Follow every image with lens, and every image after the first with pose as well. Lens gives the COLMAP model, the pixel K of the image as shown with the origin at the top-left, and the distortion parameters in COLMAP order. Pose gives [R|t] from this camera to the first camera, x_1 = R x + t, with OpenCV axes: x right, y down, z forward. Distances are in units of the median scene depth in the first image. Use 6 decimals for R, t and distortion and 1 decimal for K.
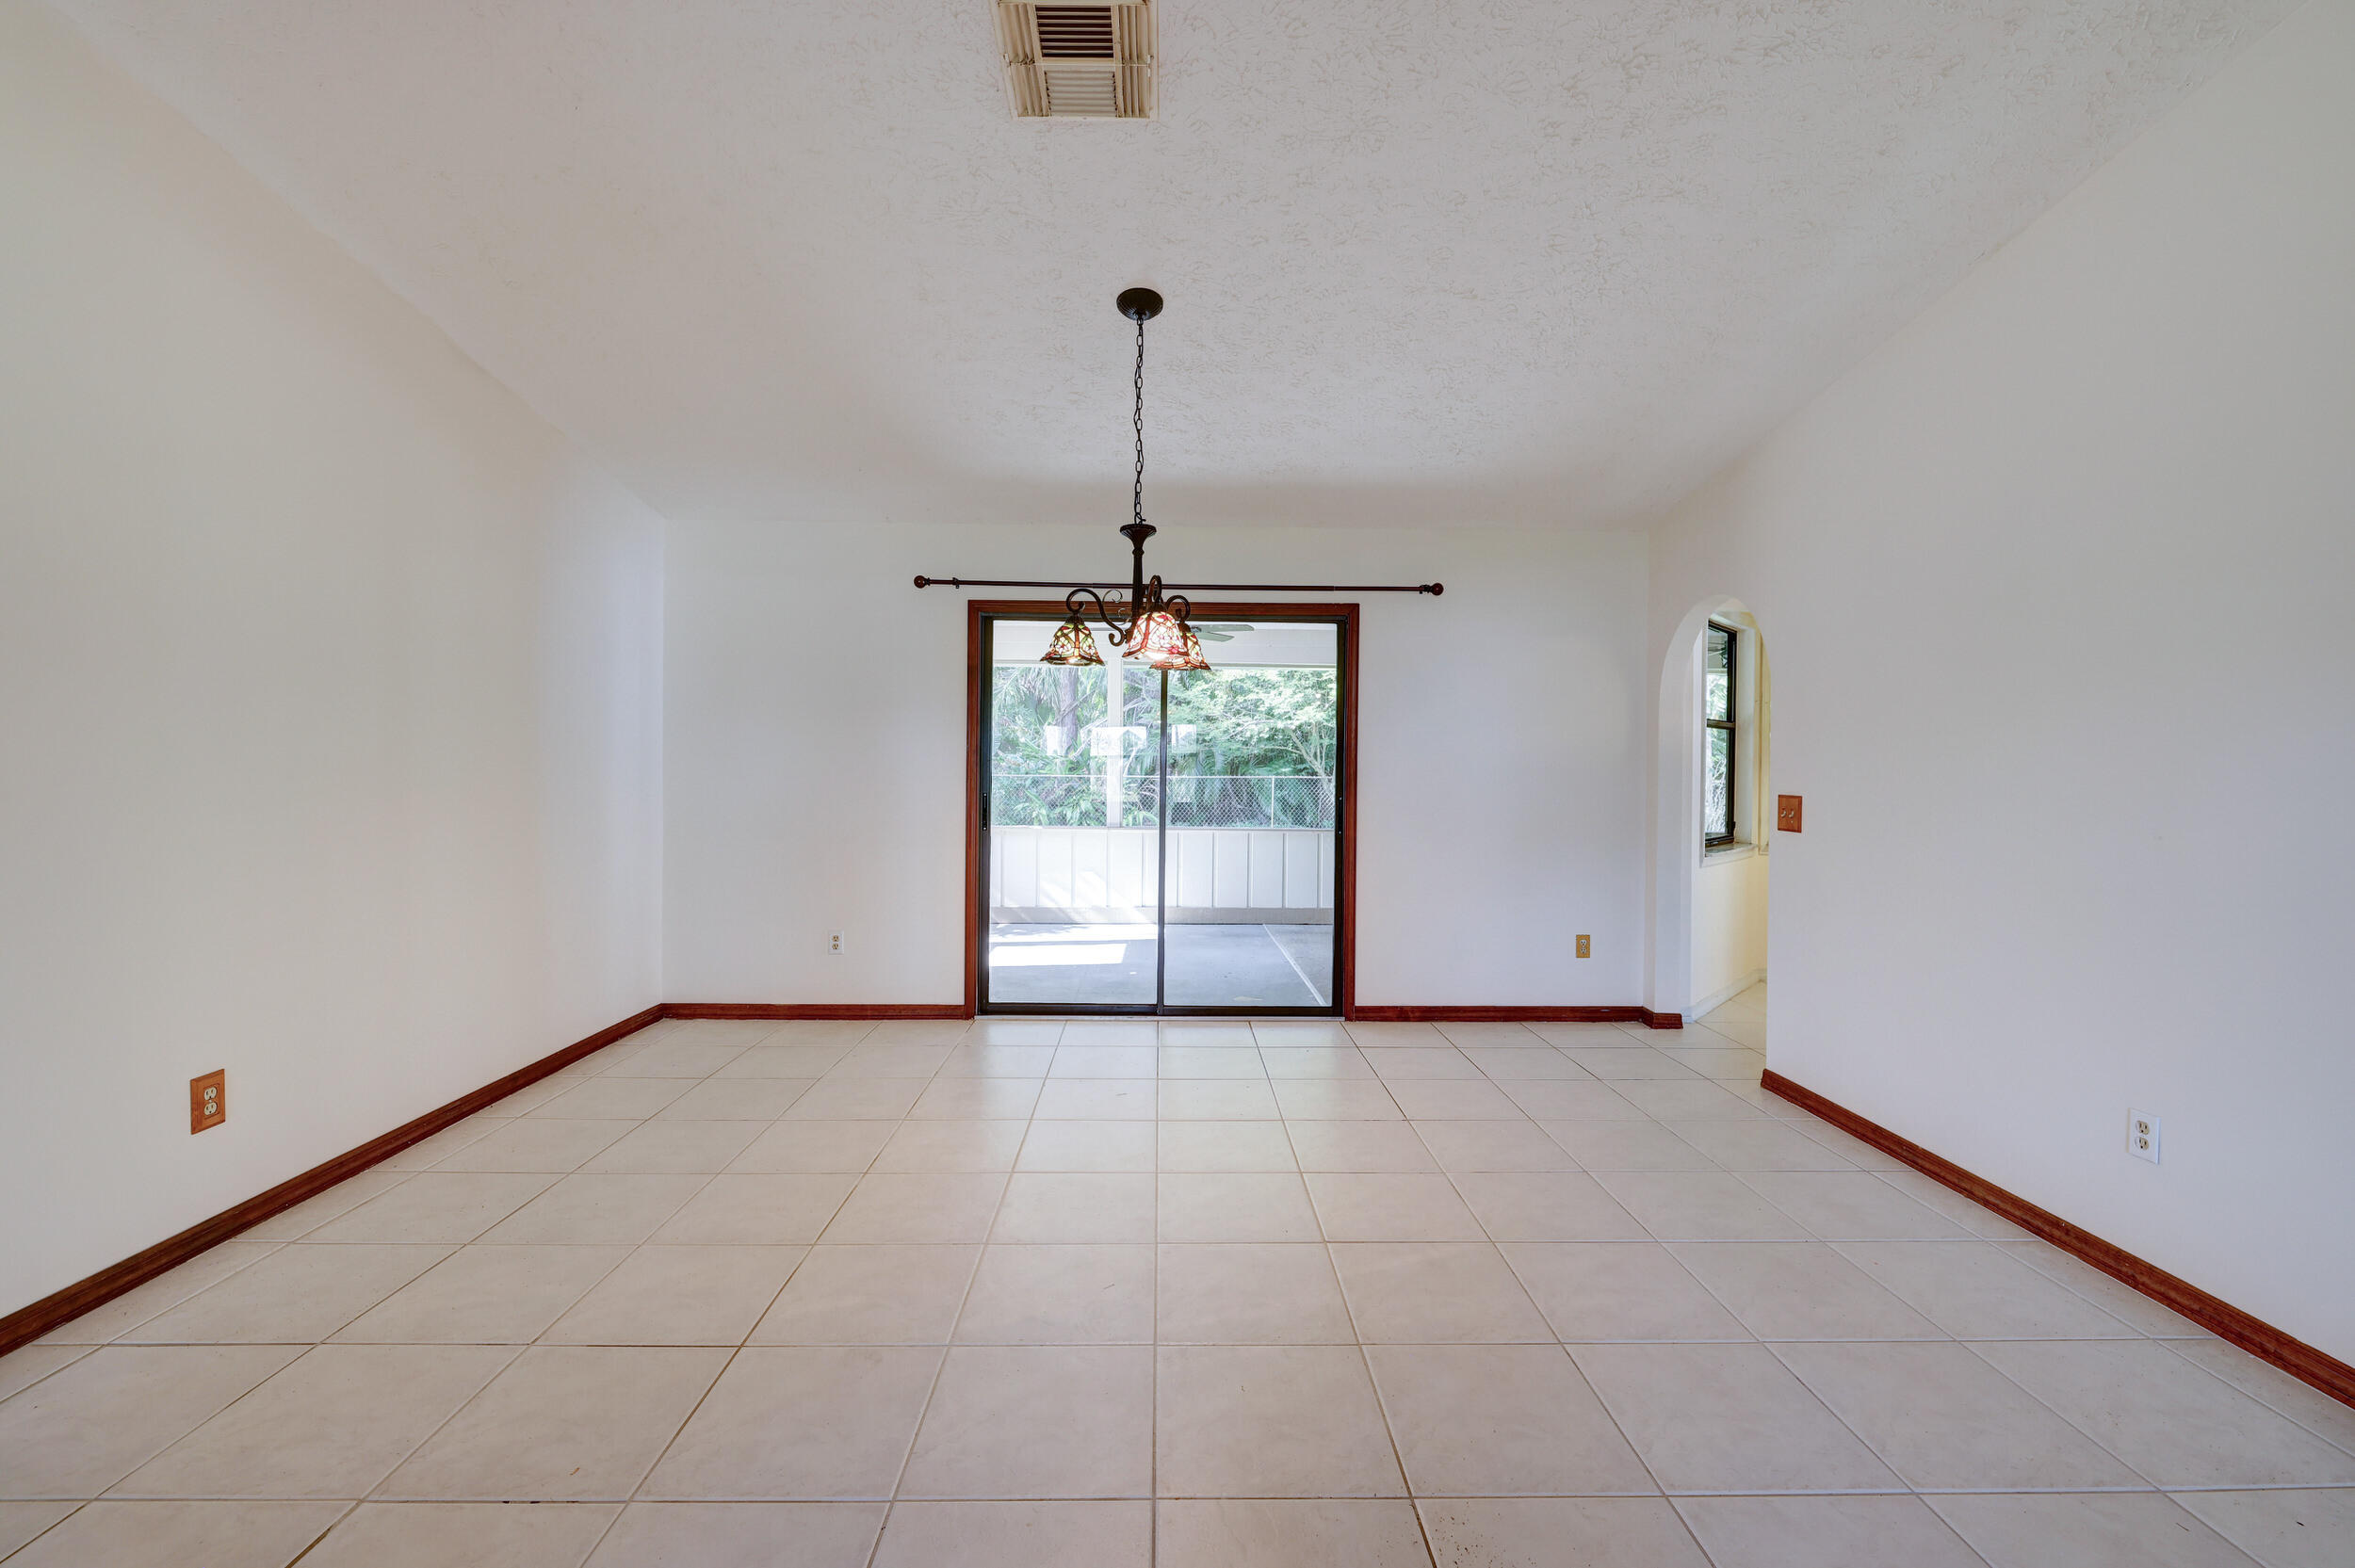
lens RADIAL K [[977.2, 0, 1184.9], [0, 977.2, 774.9], [0, 0, 1]] dist [-0.001021, 0.000149]
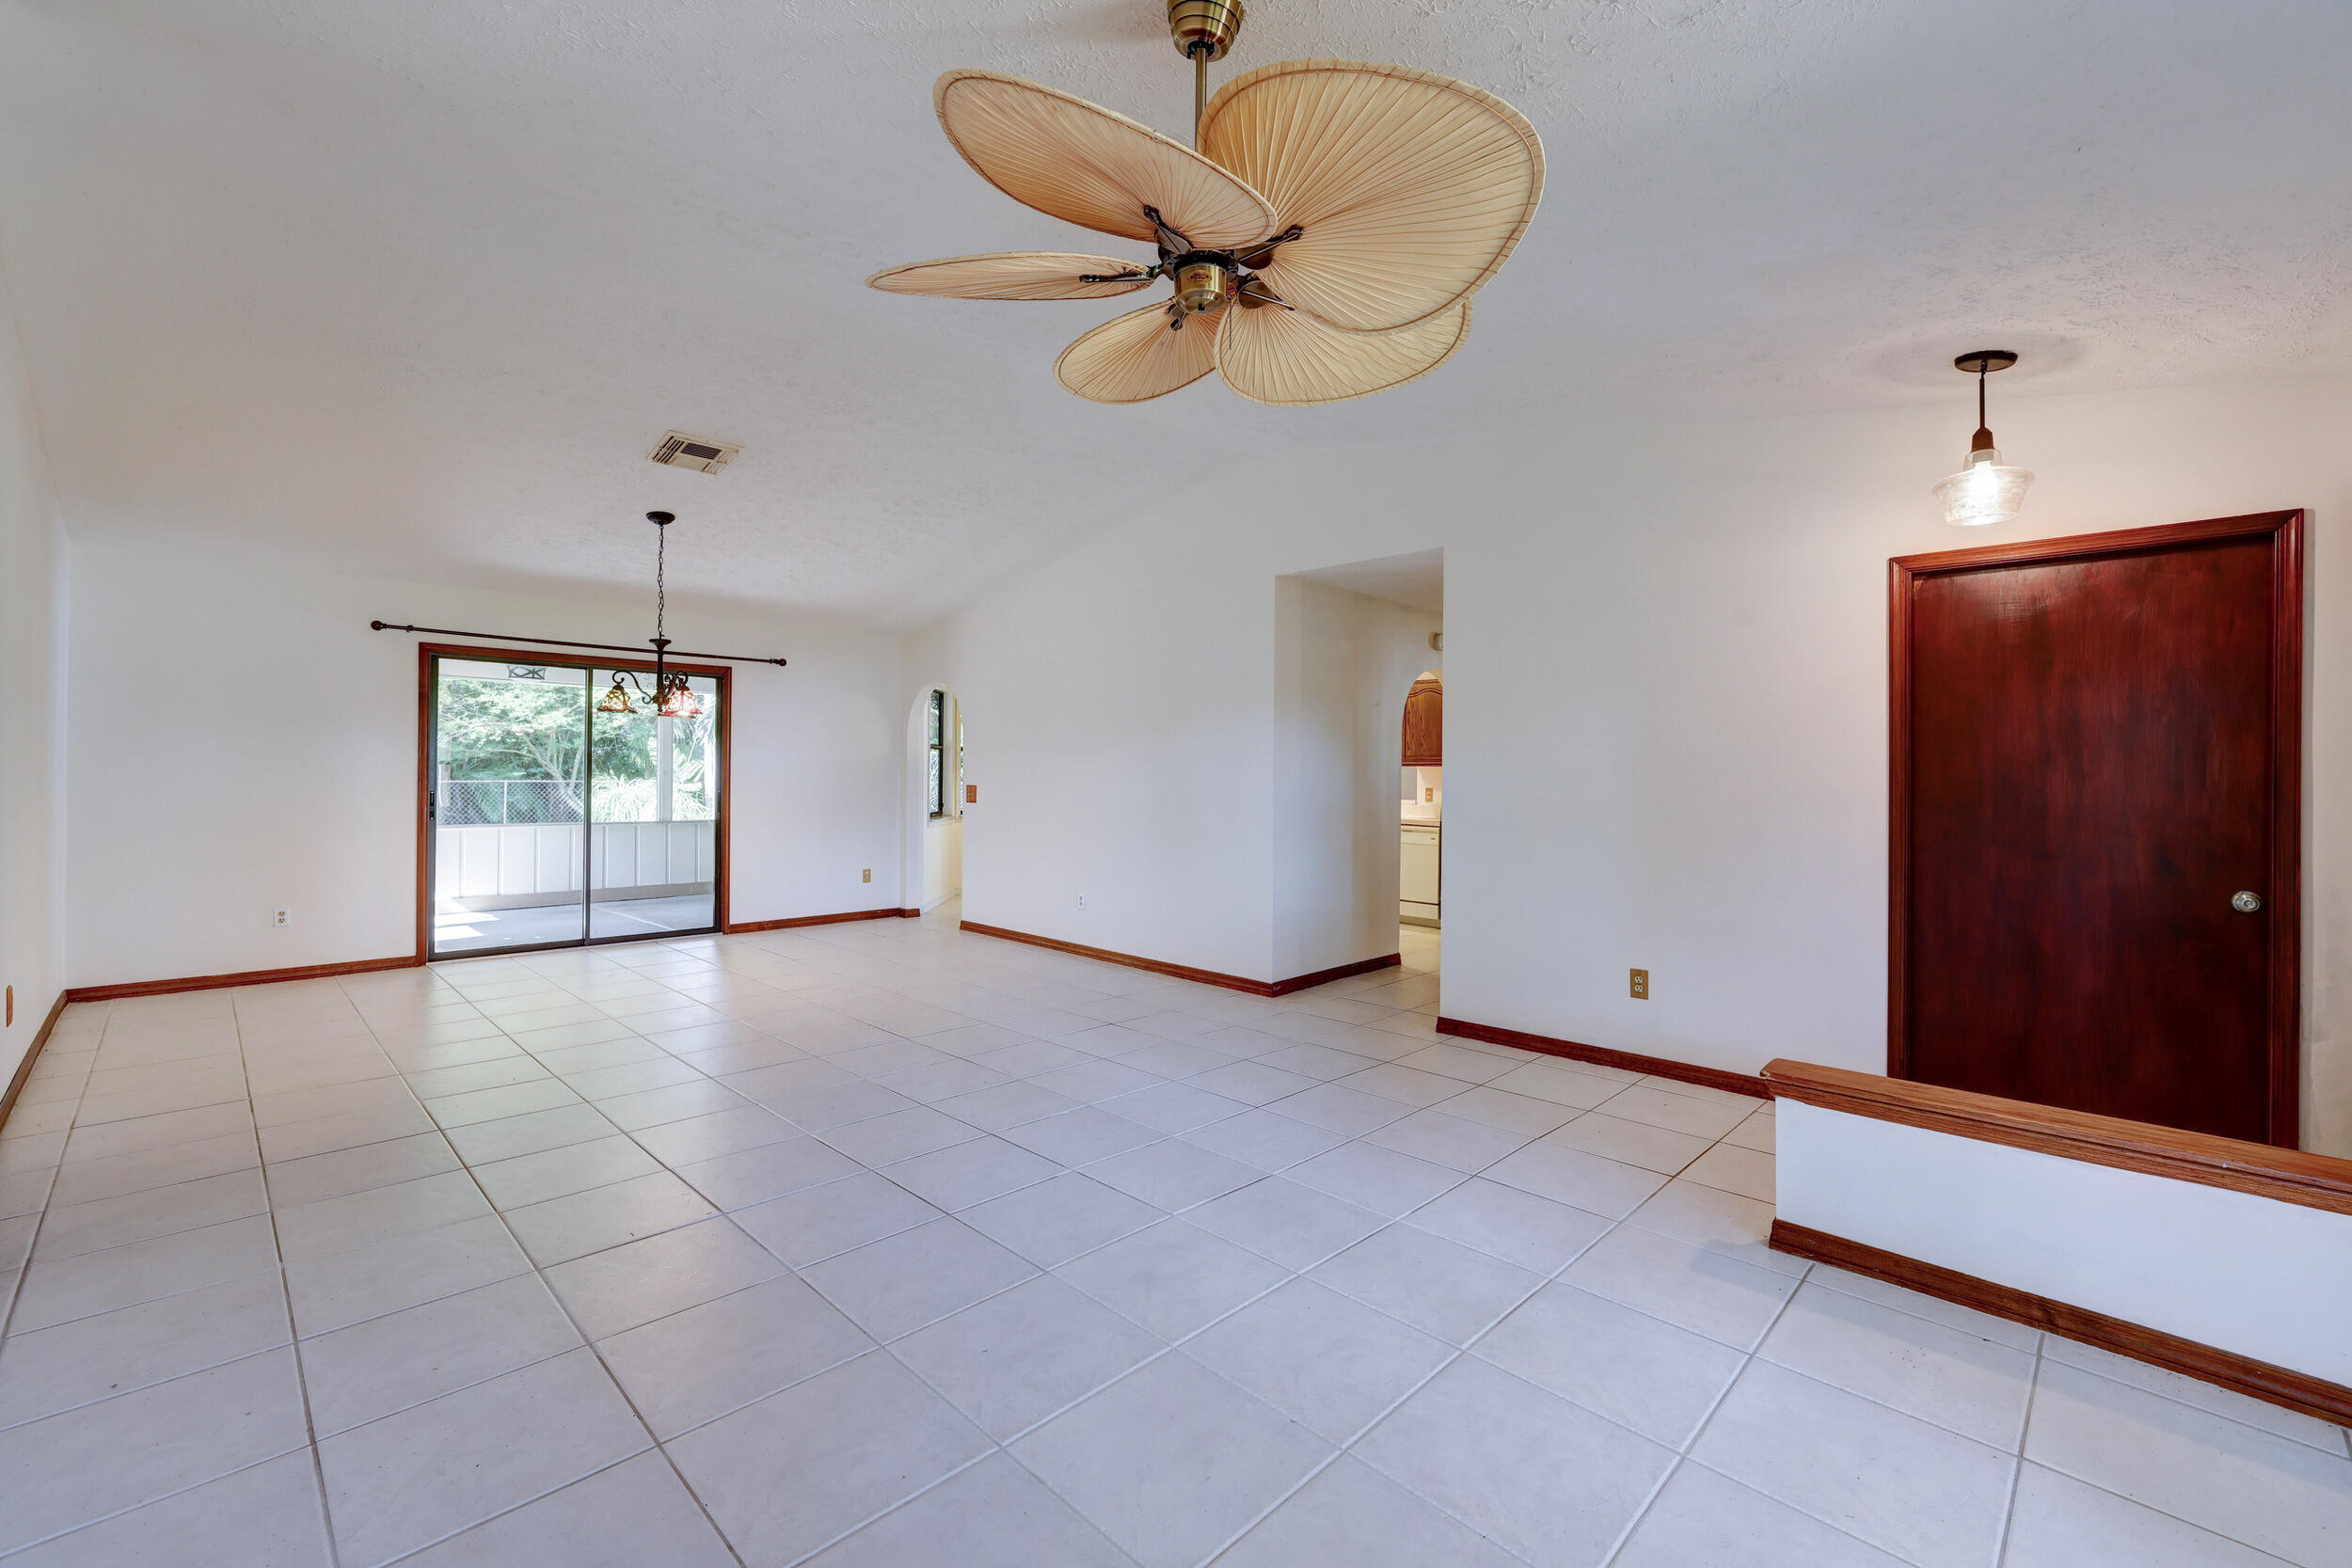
lens RADIAL K [[976.0, 0, 1183.4], [0, 976.0, 774.9], [0, 0, 1]] dist [-0.001021, 0.000149]
pose [[0.717457, -0.002066, 0.696600, -0.382238], [0.005076, 0.999985, -0.002262, 0.004791], [-0.696584, 0.005158, 0.717457, -0.610105]]
